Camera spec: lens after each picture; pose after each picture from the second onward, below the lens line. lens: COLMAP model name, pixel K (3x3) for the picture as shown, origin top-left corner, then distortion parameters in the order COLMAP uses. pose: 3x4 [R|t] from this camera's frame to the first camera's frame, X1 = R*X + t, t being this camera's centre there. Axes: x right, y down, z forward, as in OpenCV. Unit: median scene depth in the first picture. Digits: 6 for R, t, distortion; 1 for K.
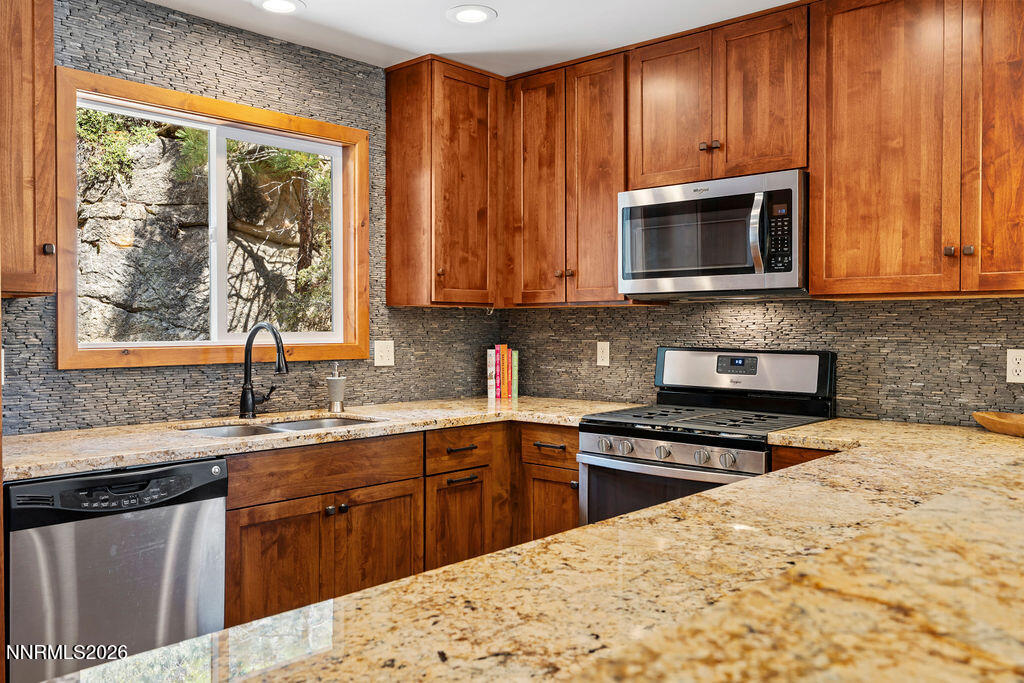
lens RADIAL K [[854.9, 0, 512.7], [0, 854.9, 336.7], [0, 0, 1]] dist [0.002184, 0.001507]
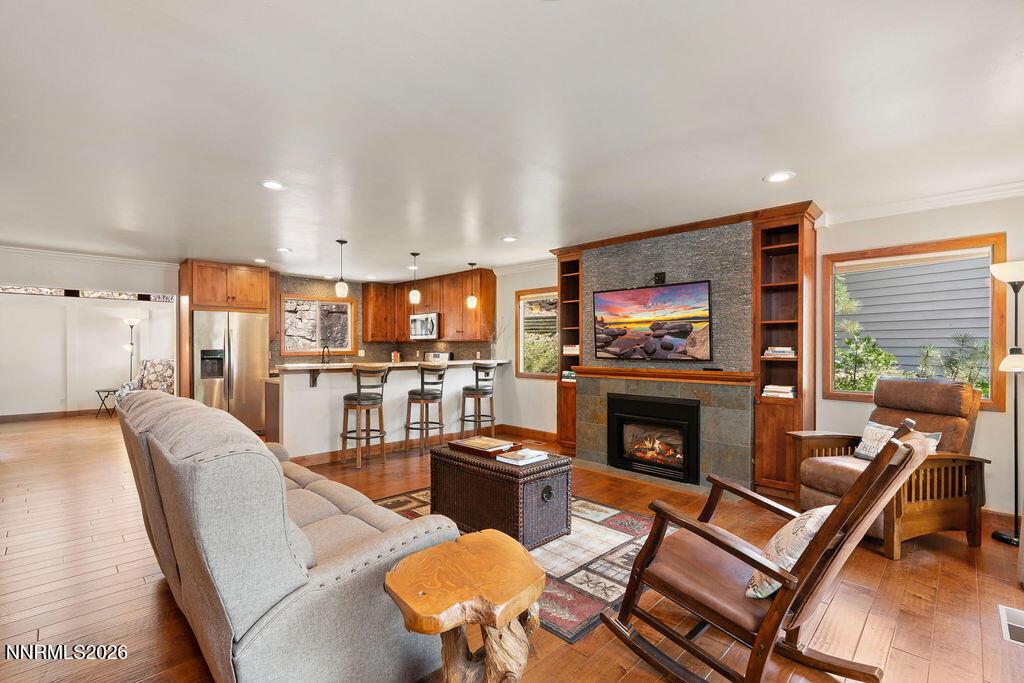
lens RADIAL K [[450.7, 0, 511.5], [0, 450.7, 349.5], [0, 0, 1]] dist [-0.001003, 0.000166]
pose [[0.999329, -0.000659, -0.036633, 0.650872], [0.000502, 0.999991, -0.004296, 0.011004], [0.036636, 0.004274, 0.999320, -1.129499]]
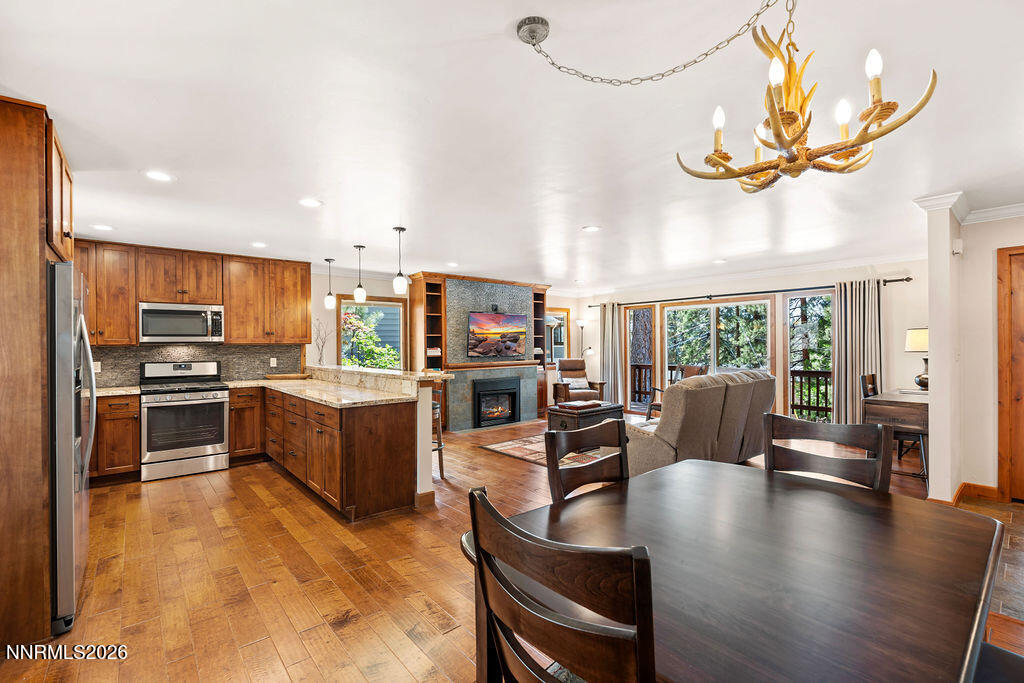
lens RADIAL K [[450.7, 0, 511.7], [0, 450.7, 341.8], [0, 0, 1]] dist [-0.001003, 0.000166]
pose [[0.118428, 0.007783, 0.992932, -0.985258], [0.026643, 0.999584, -0.011013, -0.005399], [-0.992605, 0.027759, 0.118171, -0.241266]]
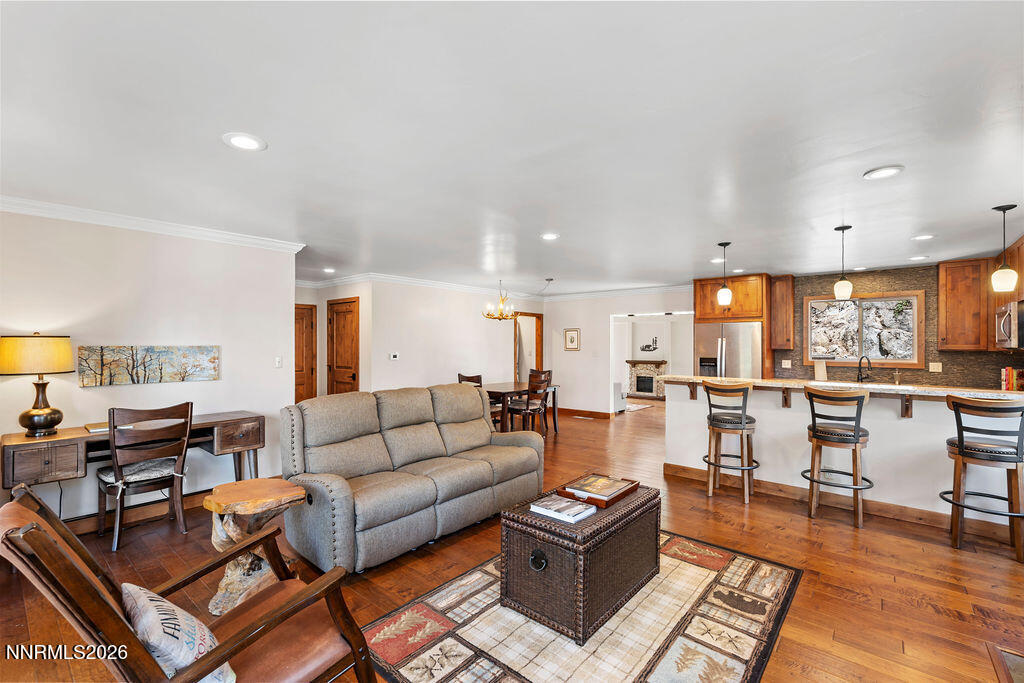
lens RADIAL K [[450.7, 0, 514.2], [0, 450.7, 341.8], [0, 0, 1]] dist [-0.001003, 0.000166]
pose [[0.051125, -0.005878, -0.998675, 1.265549], [-0.015528, 0.999857, -0.006680, -0.032952], [0.998572, 0.015848, 0.051026, -0.451718]]
